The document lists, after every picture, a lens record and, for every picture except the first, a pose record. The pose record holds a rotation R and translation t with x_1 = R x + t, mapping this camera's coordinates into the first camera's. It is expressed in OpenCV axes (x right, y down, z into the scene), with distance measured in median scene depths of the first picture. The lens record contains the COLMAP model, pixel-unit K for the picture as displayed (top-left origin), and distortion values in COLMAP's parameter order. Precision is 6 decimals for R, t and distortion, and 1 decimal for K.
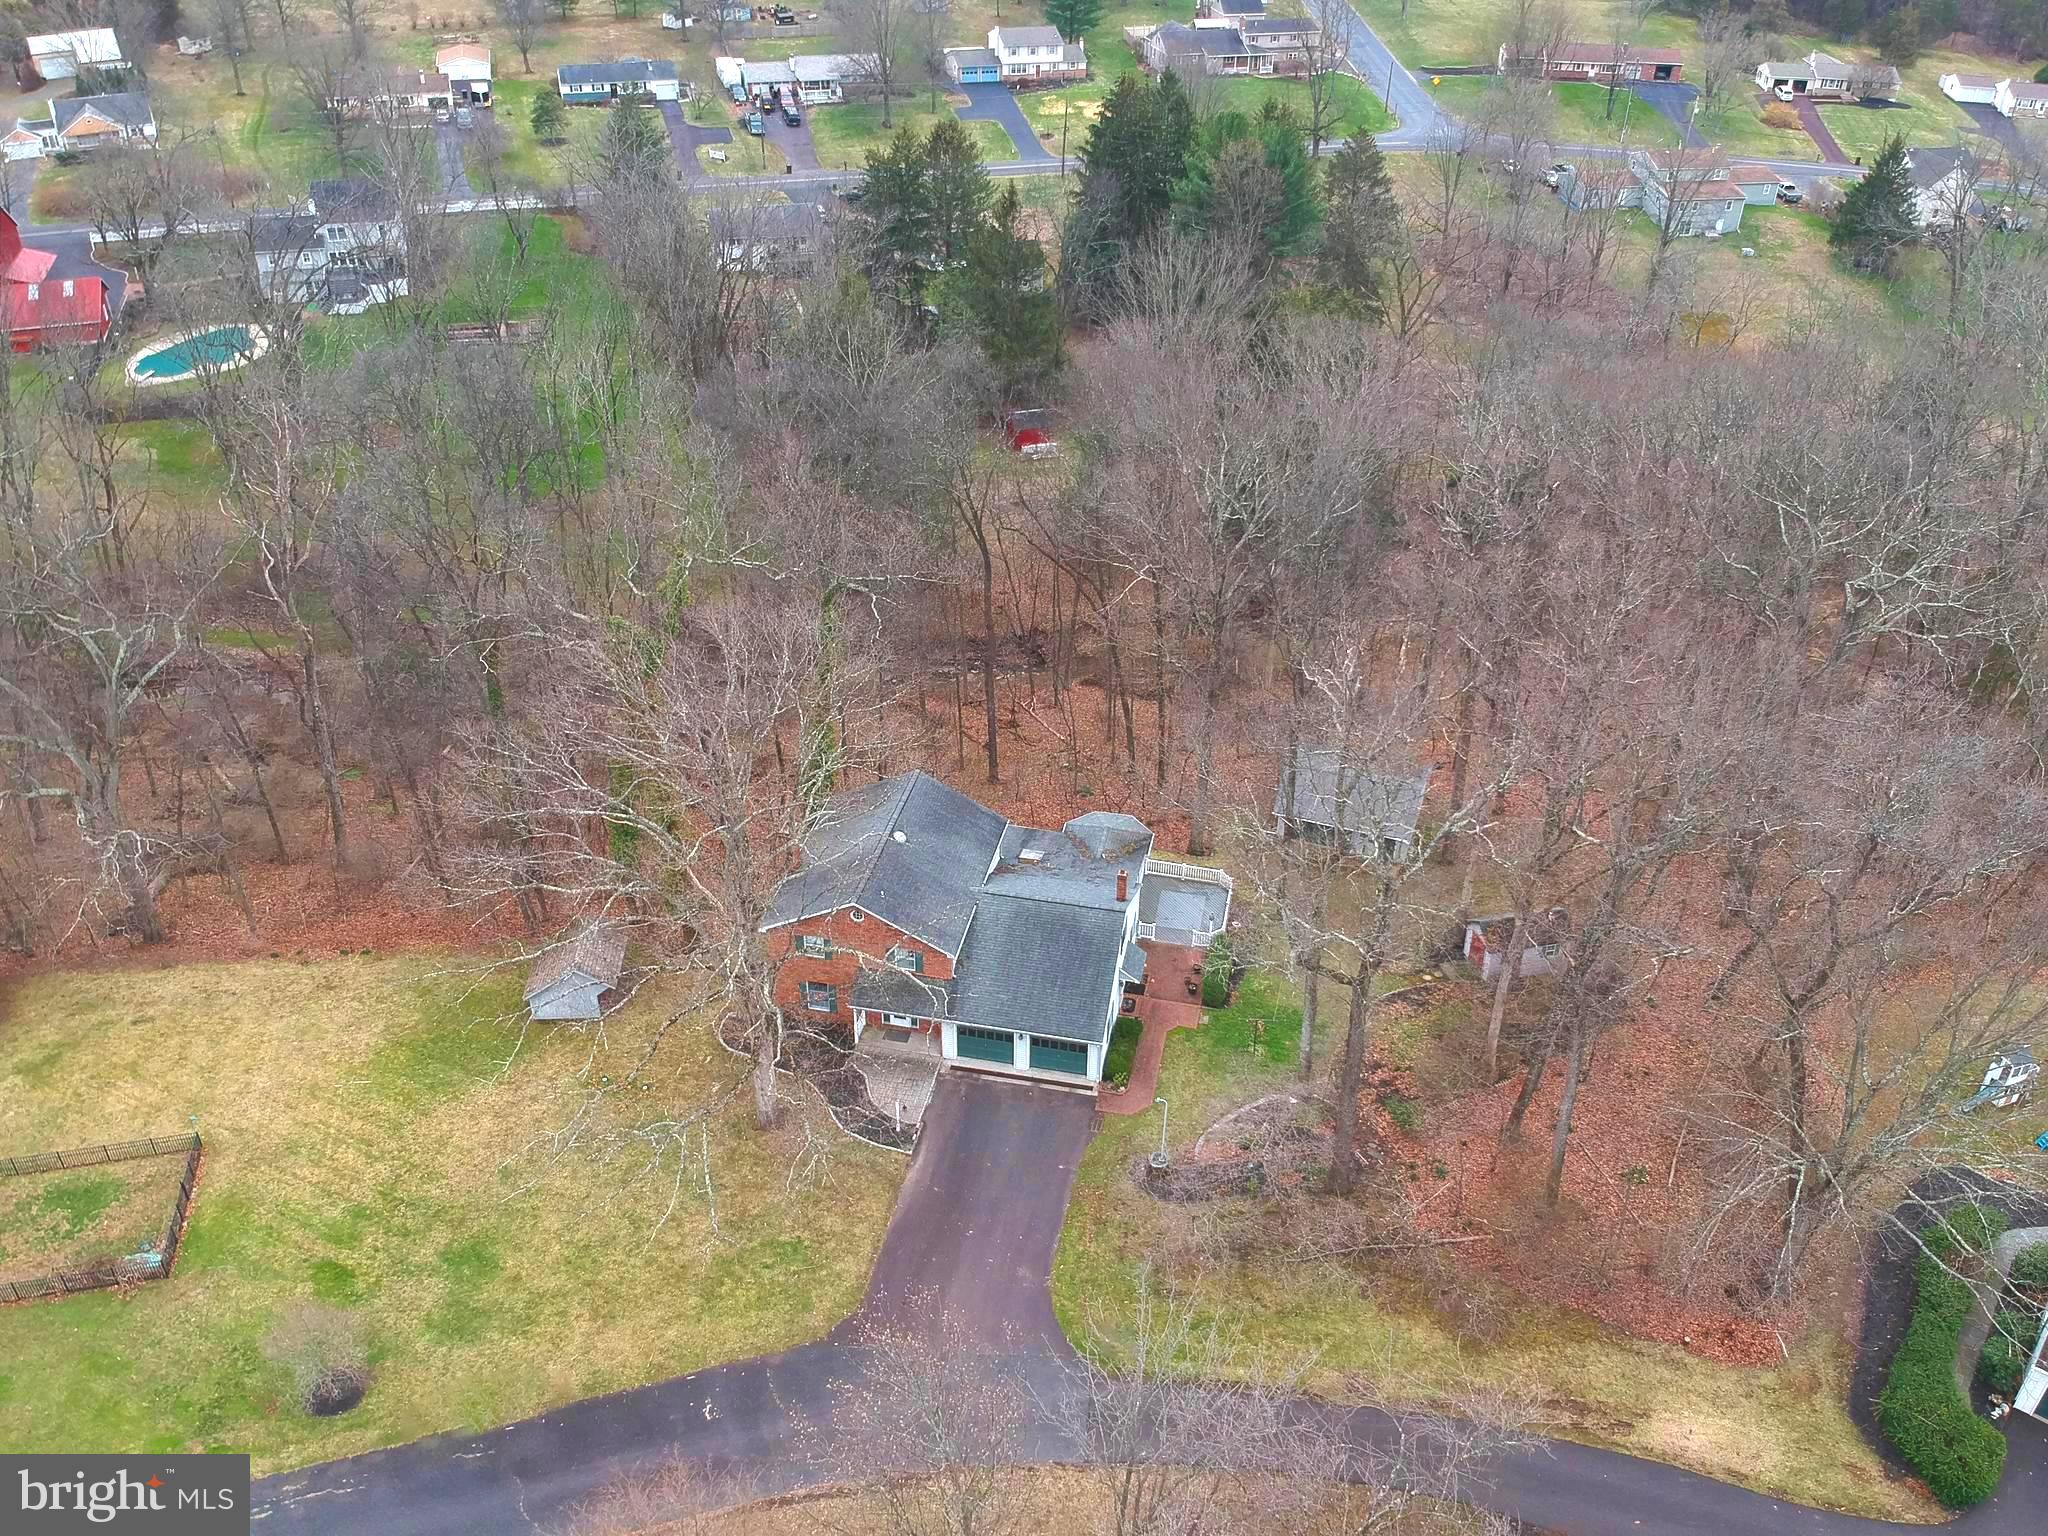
lens RADIAL K [[1644.6, 0, 1050.8], [0, 1644.6, 761.9], [0, 0, 1]] dist [0.049922, -0.109833]
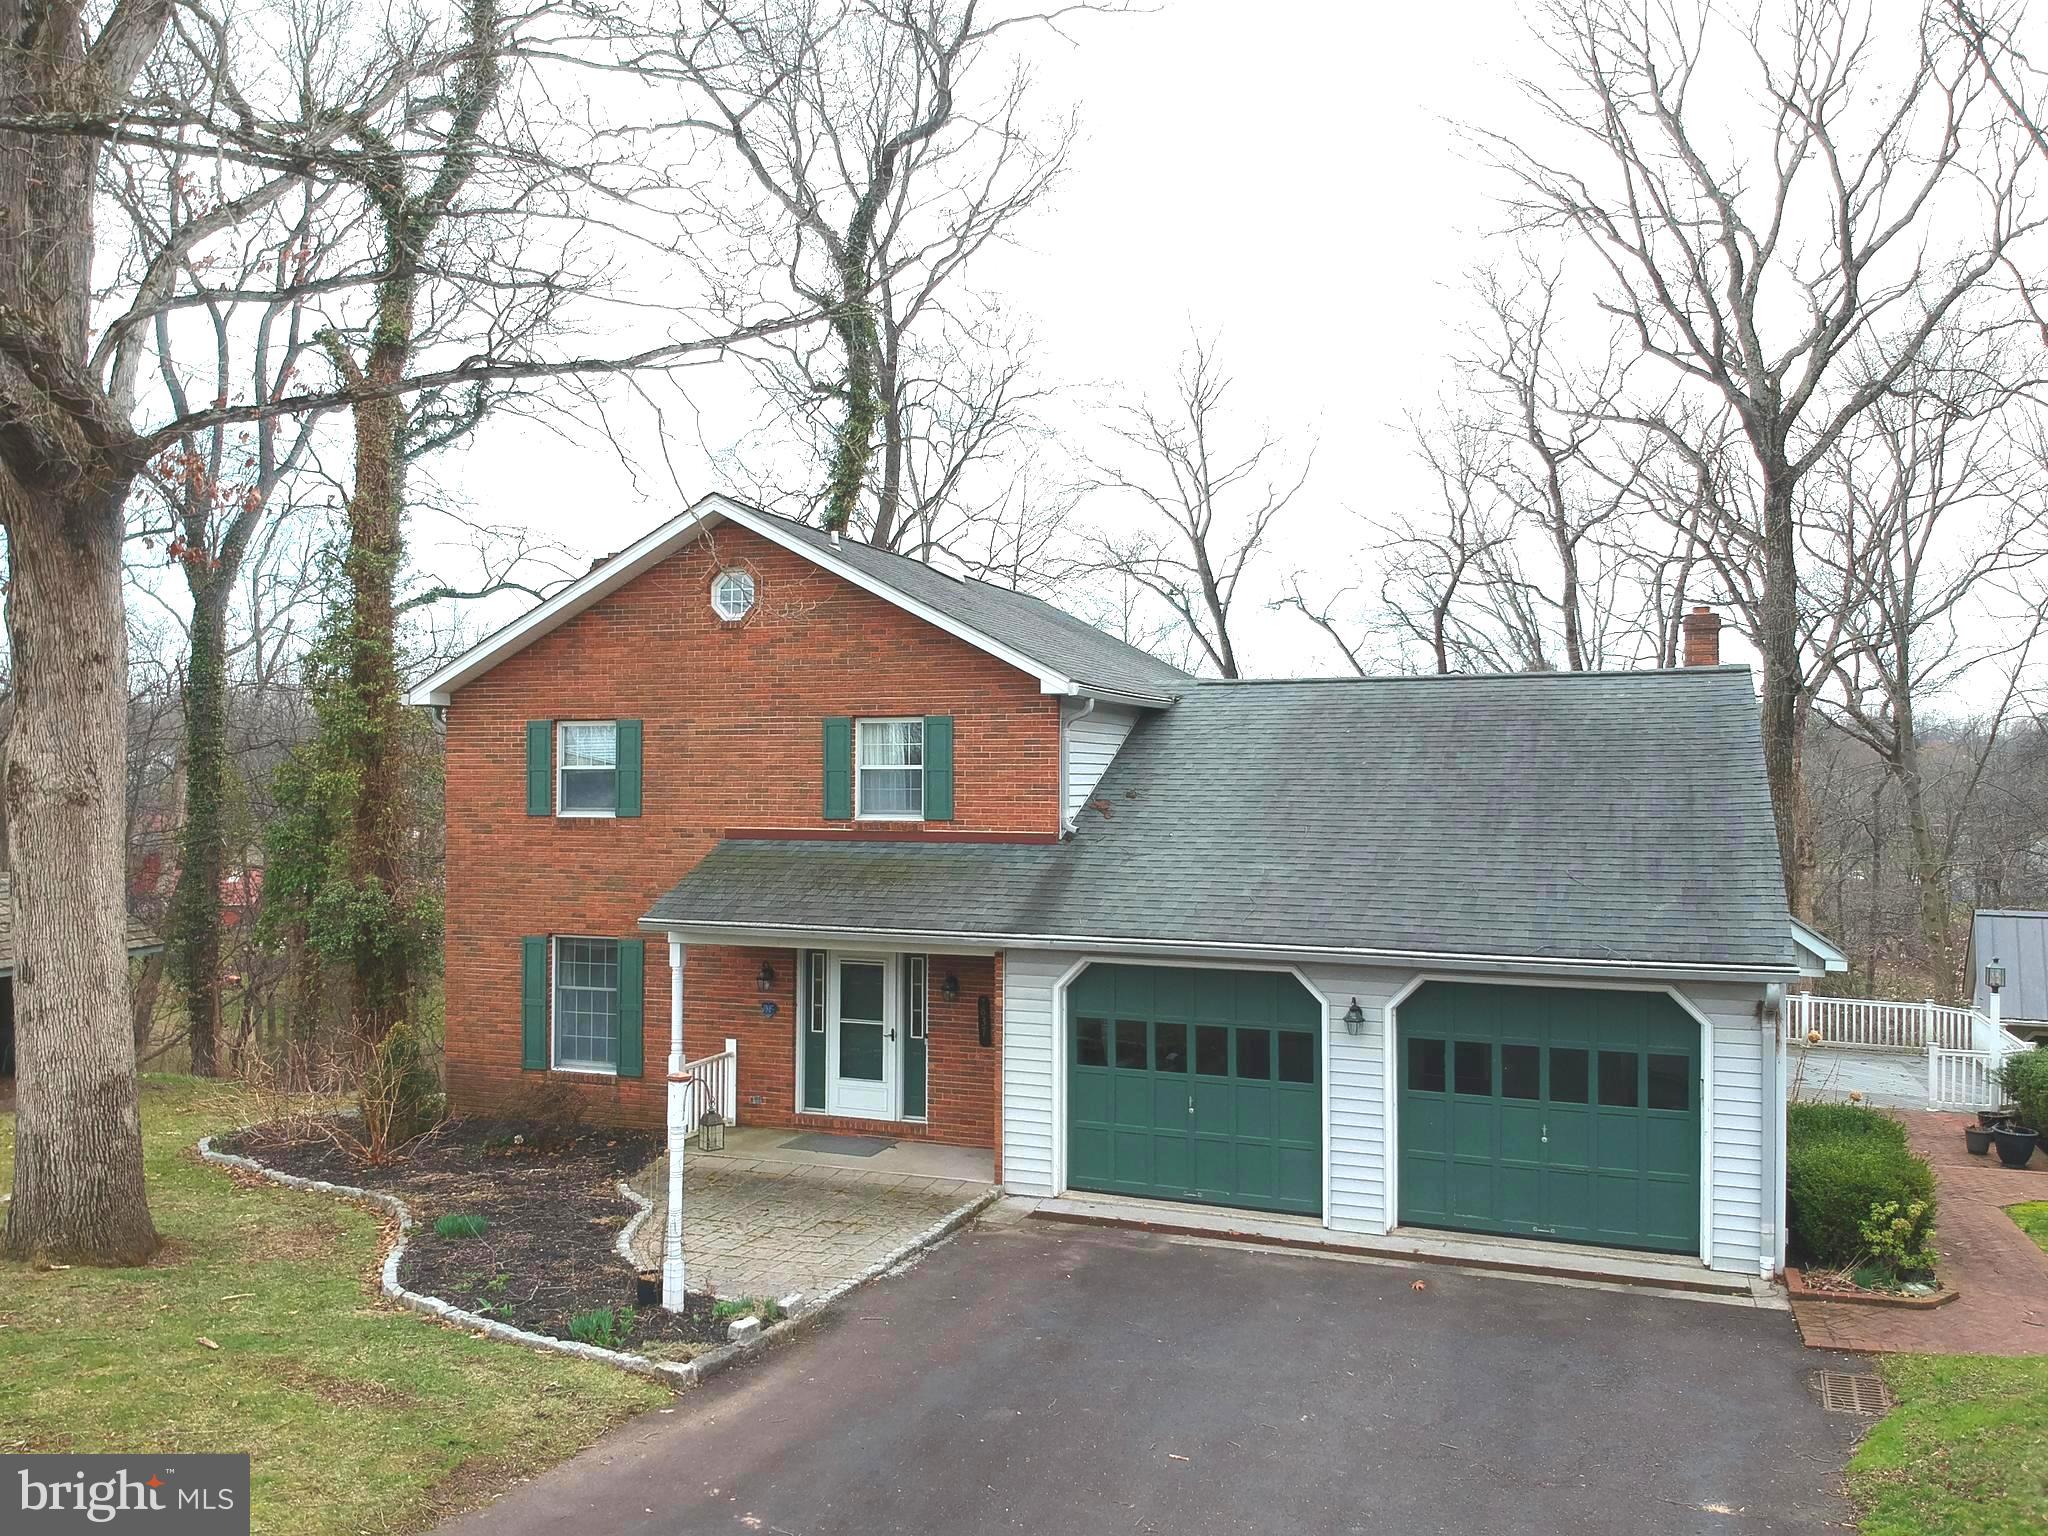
lens RADIAL K [[1539.6, 0, 1024.0], [0, 1539.6, 768.0], [0, 0, 1]] dist [0.021476, -0.079844]
pose [[0.984037, -0.020413, -0.176790, -0.024736], [-0.085087, 0.818538, -0.568116, 0.258169], [0.156306, 0.574090, 0.803734, 0.813854]]
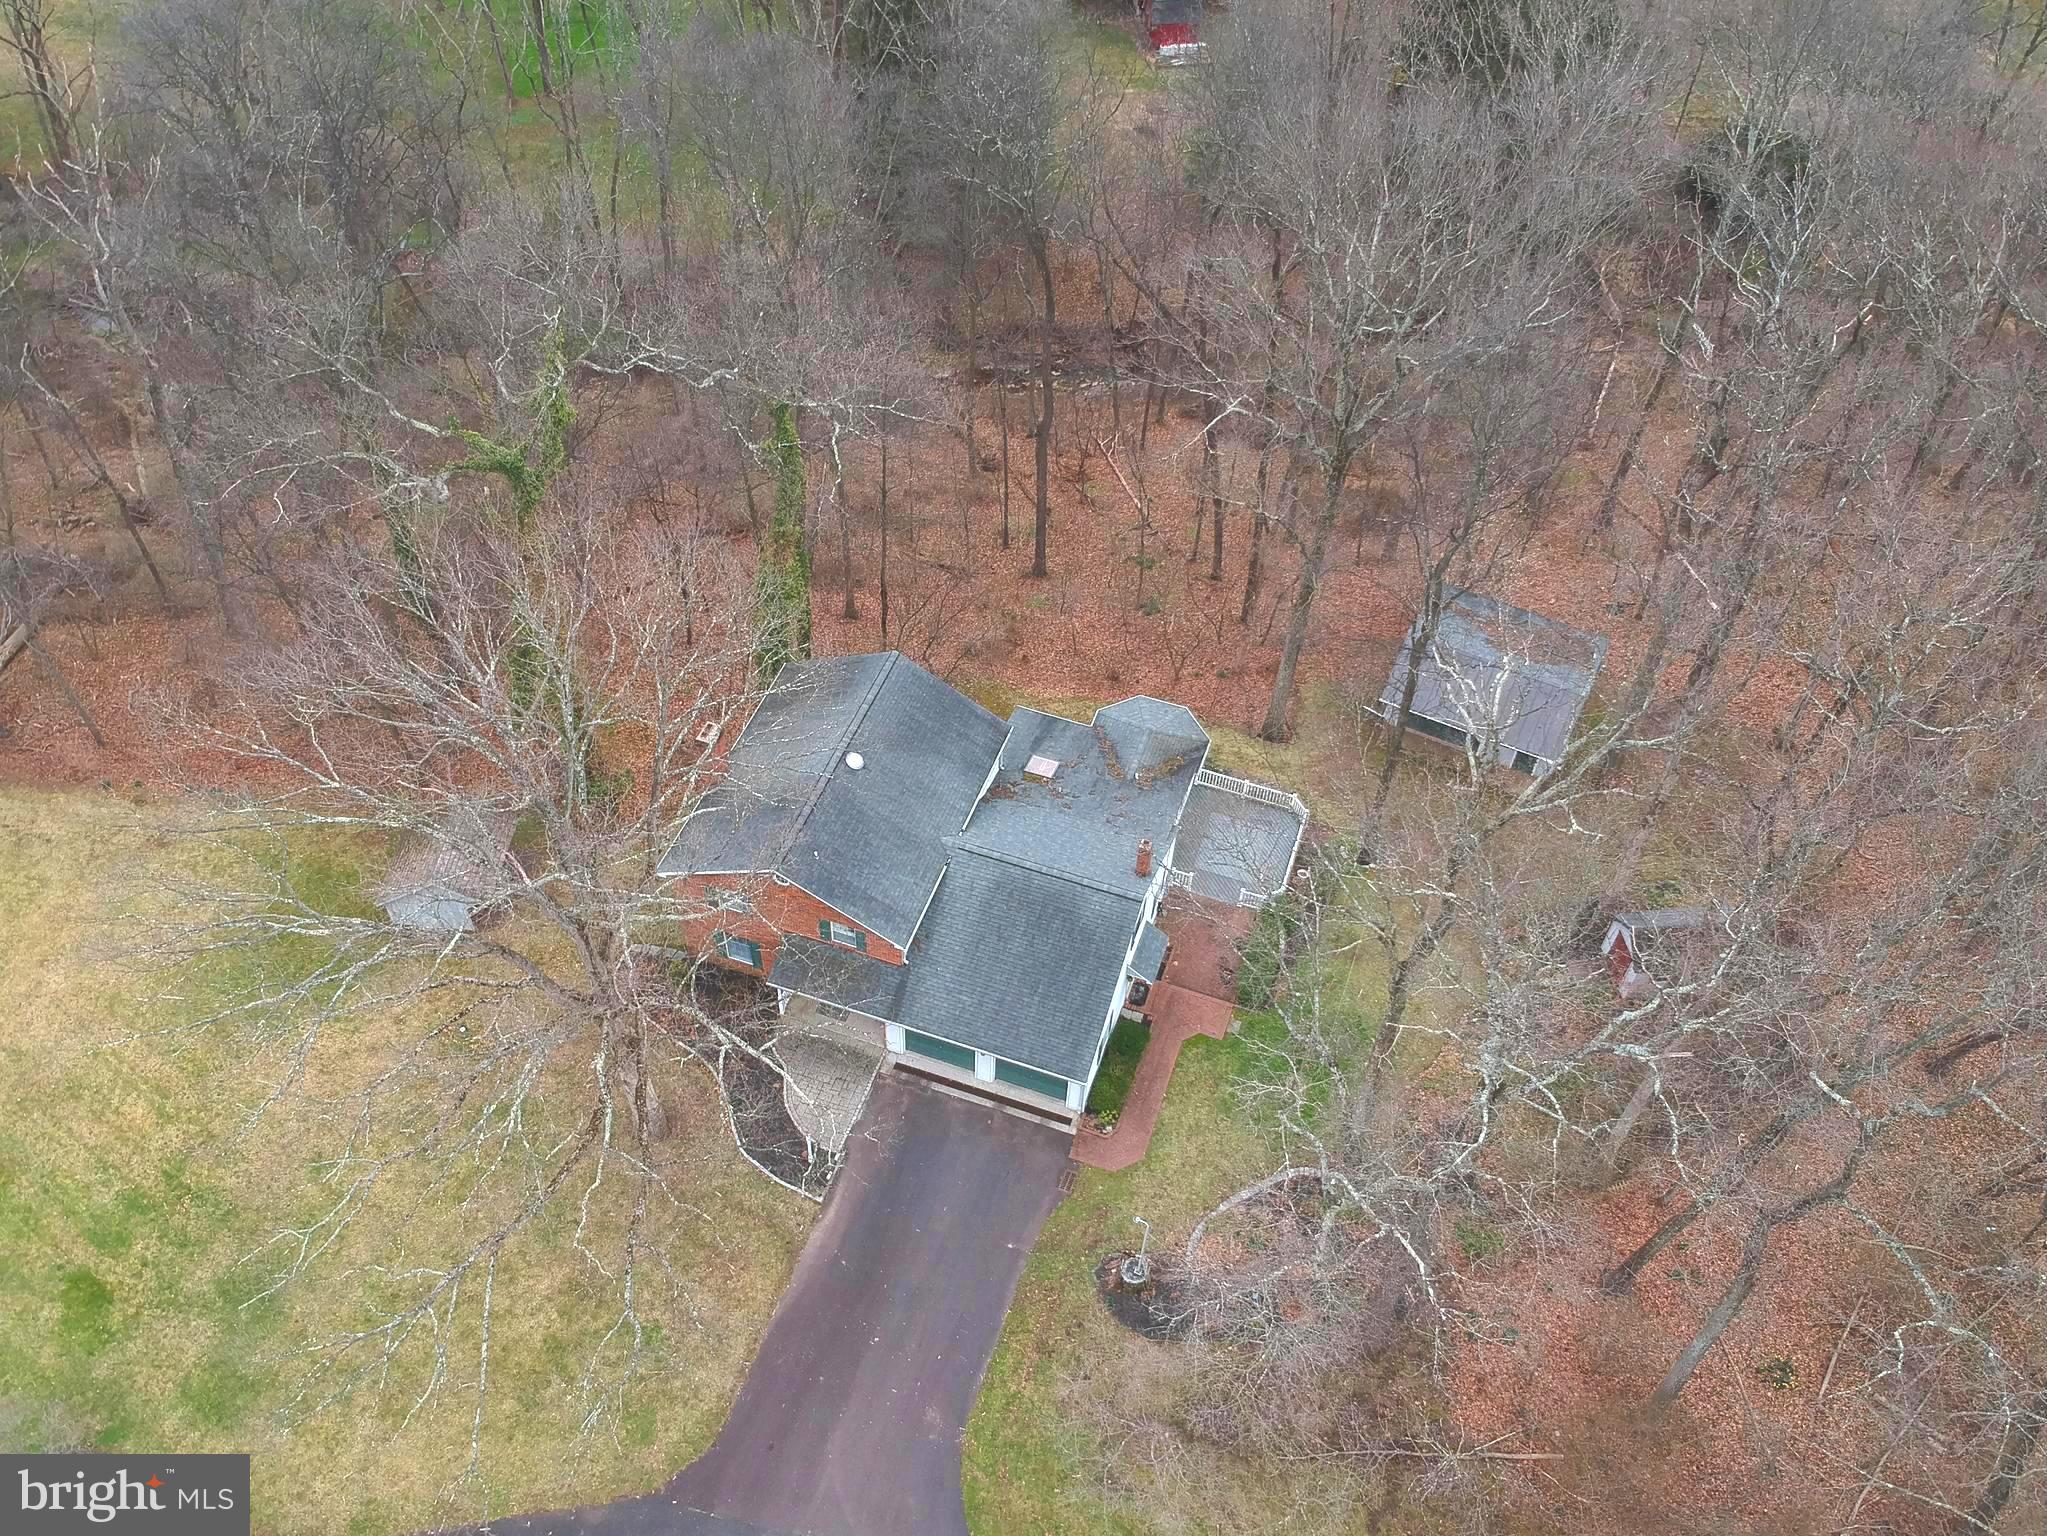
lens RADIAL K [[1604.3, 0, 1023.5], [0, 1604.3, 768.0], [0, 0, 1]] dist [0.045800, -0.094909]
pose [[0.990041, 0.114552, -0.081834, 0.046047], [-0.086819, 0.954399, 0.285630, -0.173970], [0.110822, -0.275680, 0.954840, 0.326257]]
